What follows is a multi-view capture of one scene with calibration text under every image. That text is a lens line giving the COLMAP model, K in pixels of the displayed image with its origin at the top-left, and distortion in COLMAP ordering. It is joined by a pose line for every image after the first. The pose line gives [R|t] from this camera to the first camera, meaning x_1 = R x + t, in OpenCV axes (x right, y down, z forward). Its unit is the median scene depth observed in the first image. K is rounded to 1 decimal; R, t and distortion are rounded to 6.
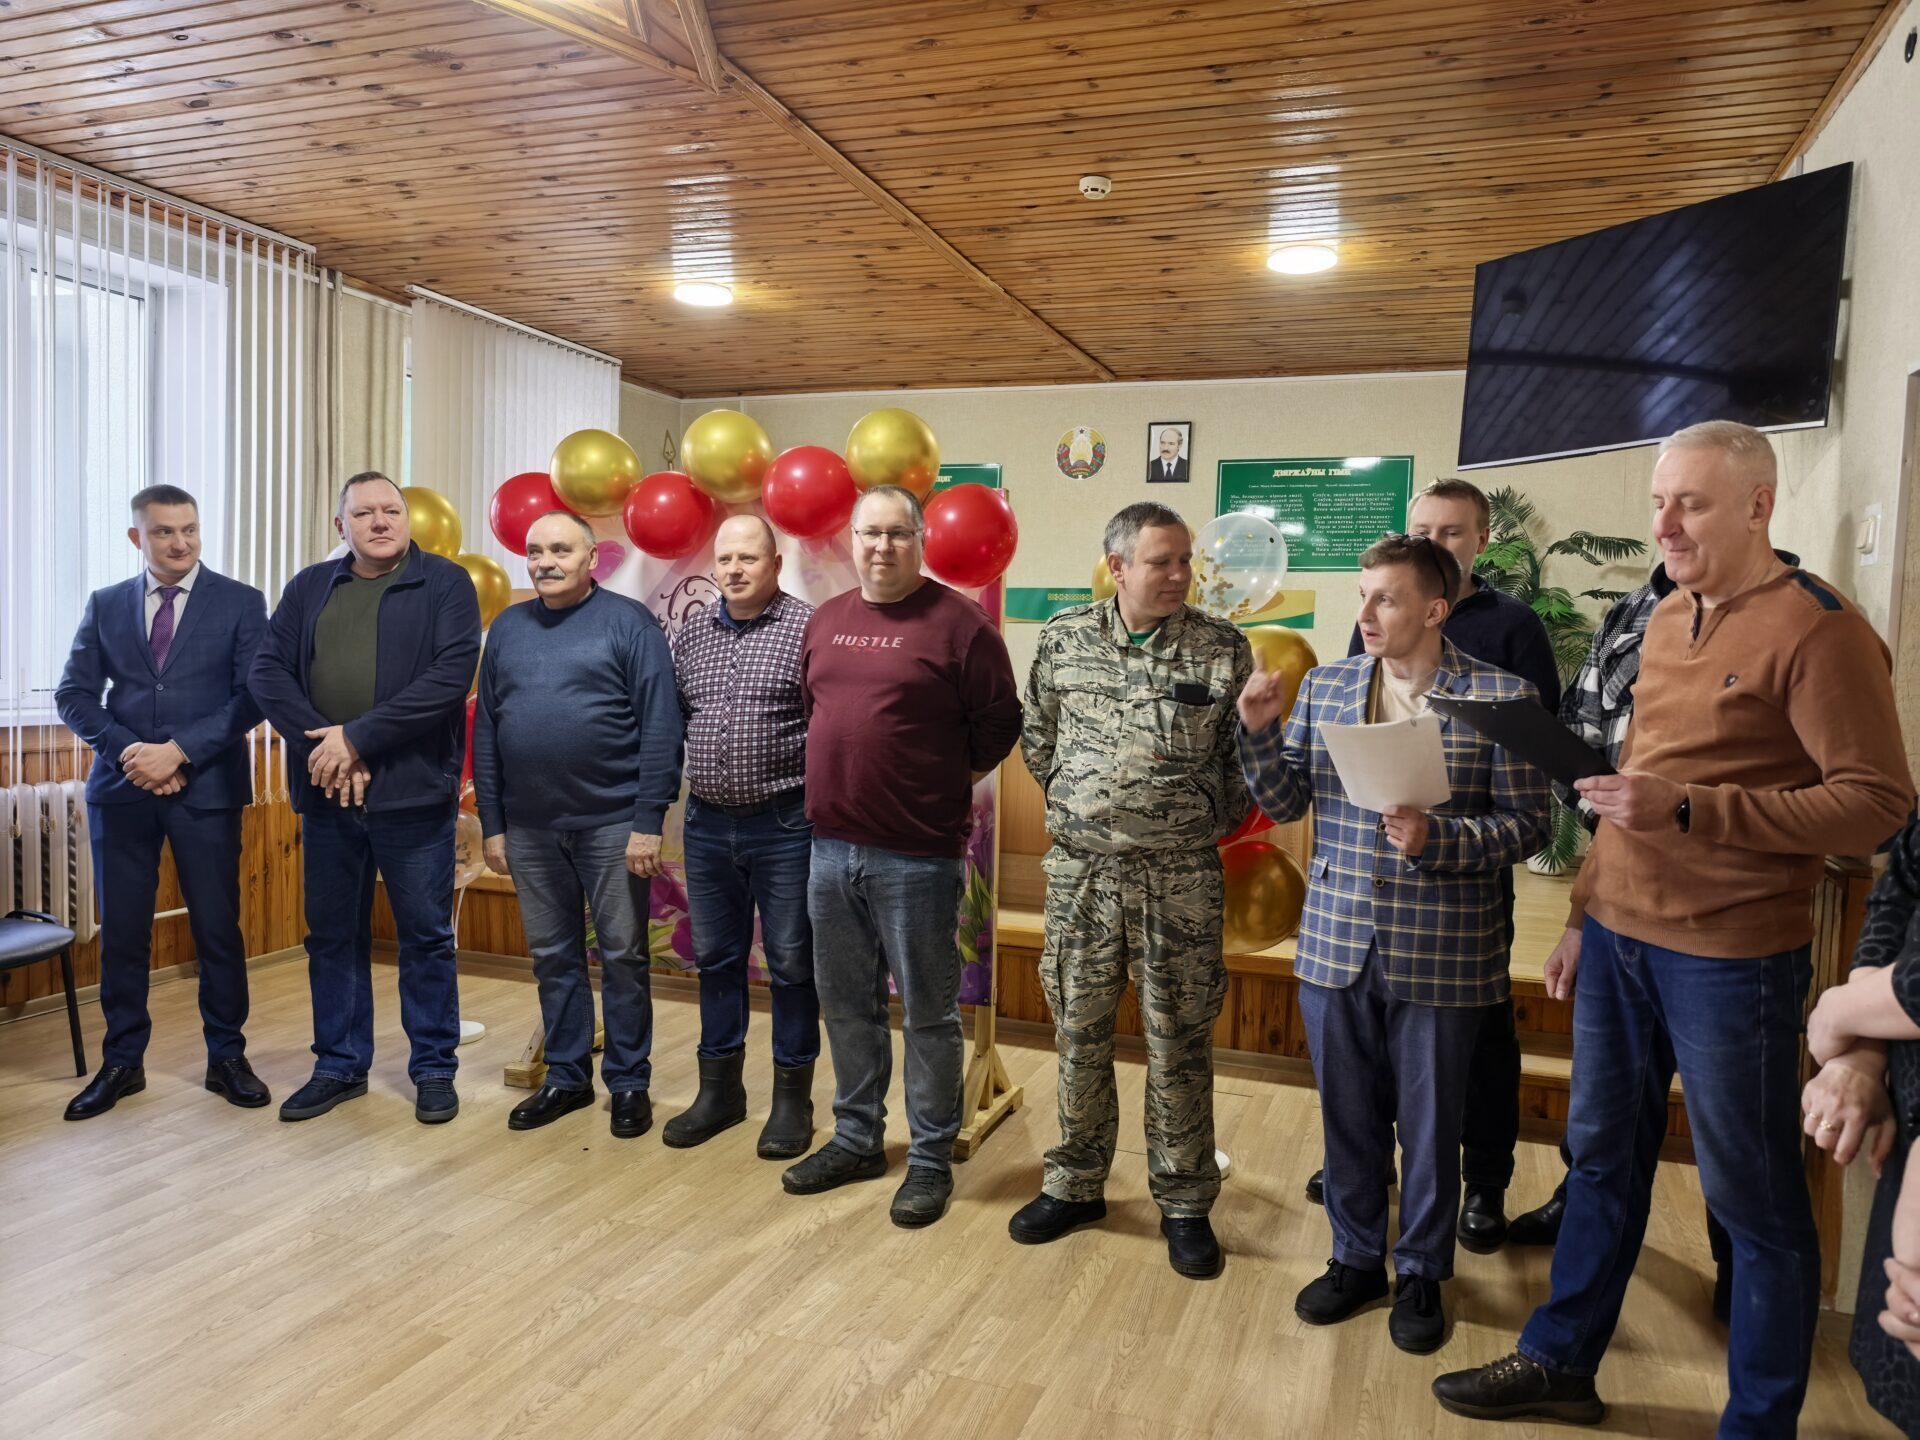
lens RADIAL K [[1348.7, 0, 960.0], [0, 1348.7, 720.0], [0, 0, 1]] dist [0.002452, 0.002474]
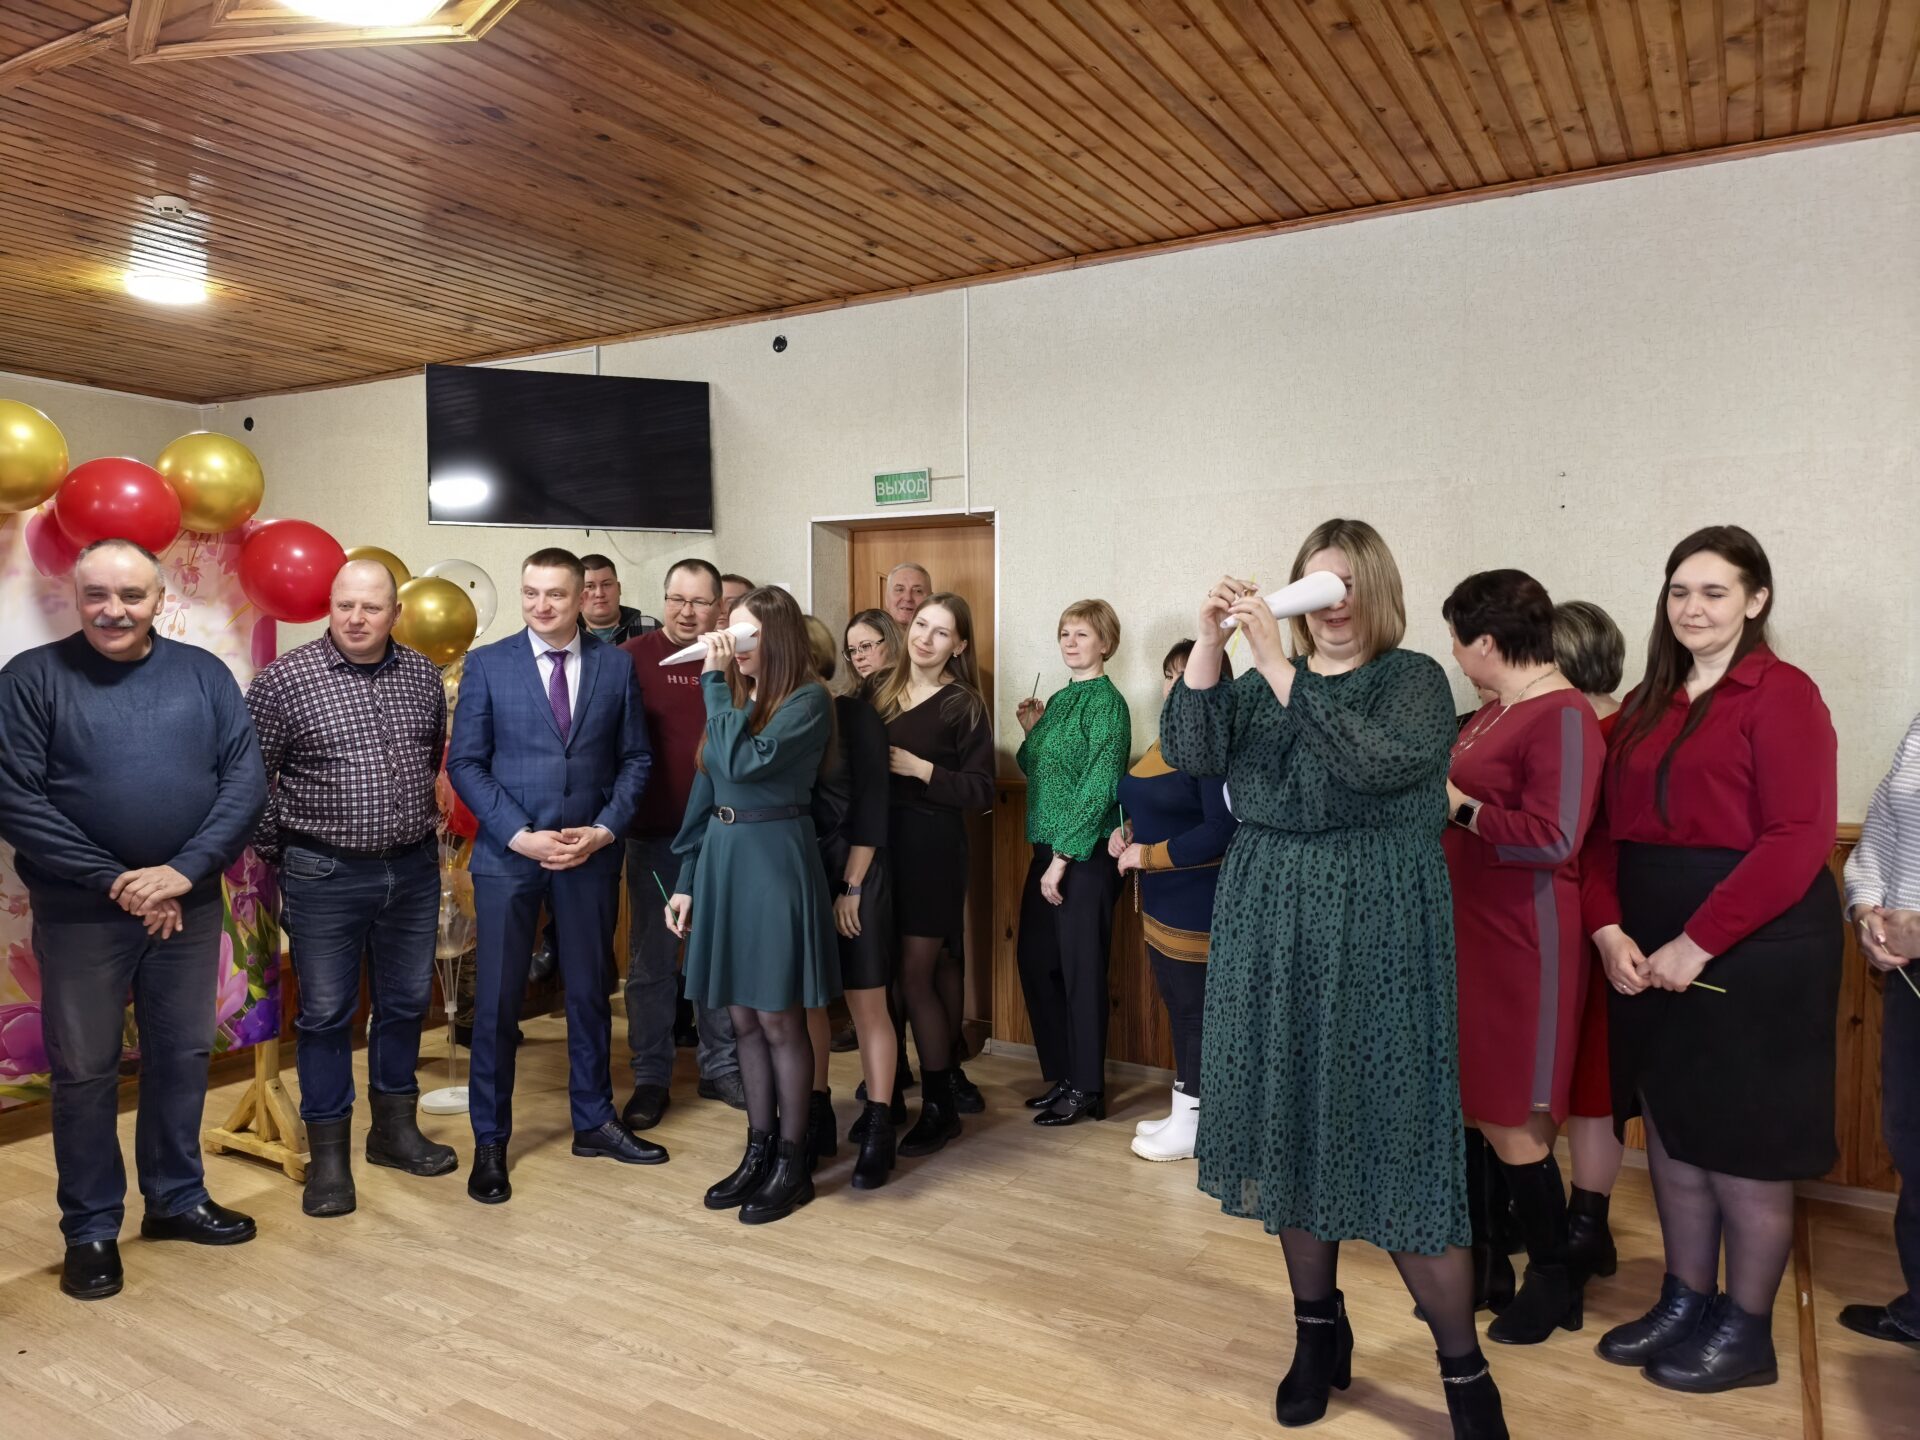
lens RADIAL K [[1348.7, 0, 960.0], [0, 1348.7, 720.0], [0, 0, 1]] dist [0.002452, 0.002474]
pose [[0.219084, -0.088664, 0.971669, -1.064746], [0.076679, 0.994347, 0.073444, -0.076184], [-0.972688, 0.058417, 0.224644, 0.337144]]
